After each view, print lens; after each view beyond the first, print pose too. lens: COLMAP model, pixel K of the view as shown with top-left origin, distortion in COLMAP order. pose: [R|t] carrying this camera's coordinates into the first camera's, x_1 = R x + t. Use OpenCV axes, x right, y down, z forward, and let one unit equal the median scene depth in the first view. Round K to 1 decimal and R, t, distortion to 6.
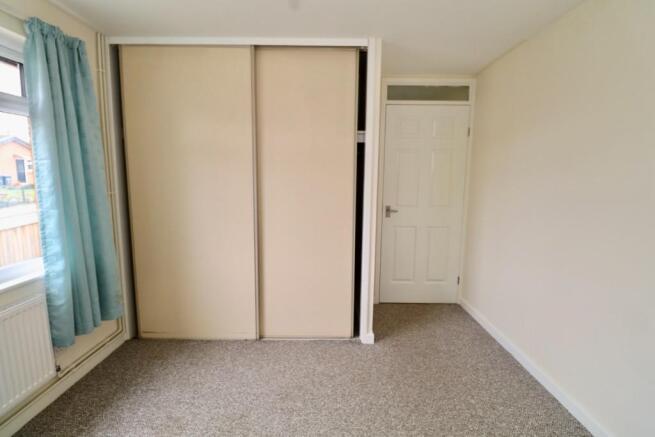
lens RADIAL K [[305.3, 0, 330.1], [0, 305.3, 215.0], [0, 0, 1]] dist [0.001073, -0.012384]
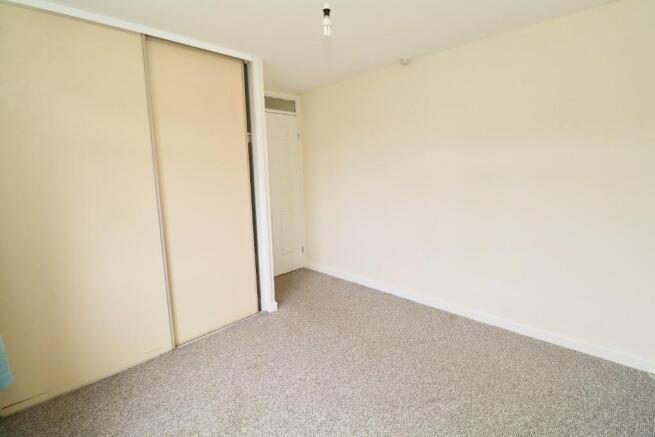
lens RADIAL K [[305.3, 0, 330.1], [0, 305.3, 215.0], [0, 0, 1]] dist [0.001073, -0.012384]
pose [[0.699299, -0.133133, 0.702322, -0.532410], [0.124851, 0.990149, 0.063380, -0.001489], [-0.703842, 0.043364, 0.709032, -0.022961]]
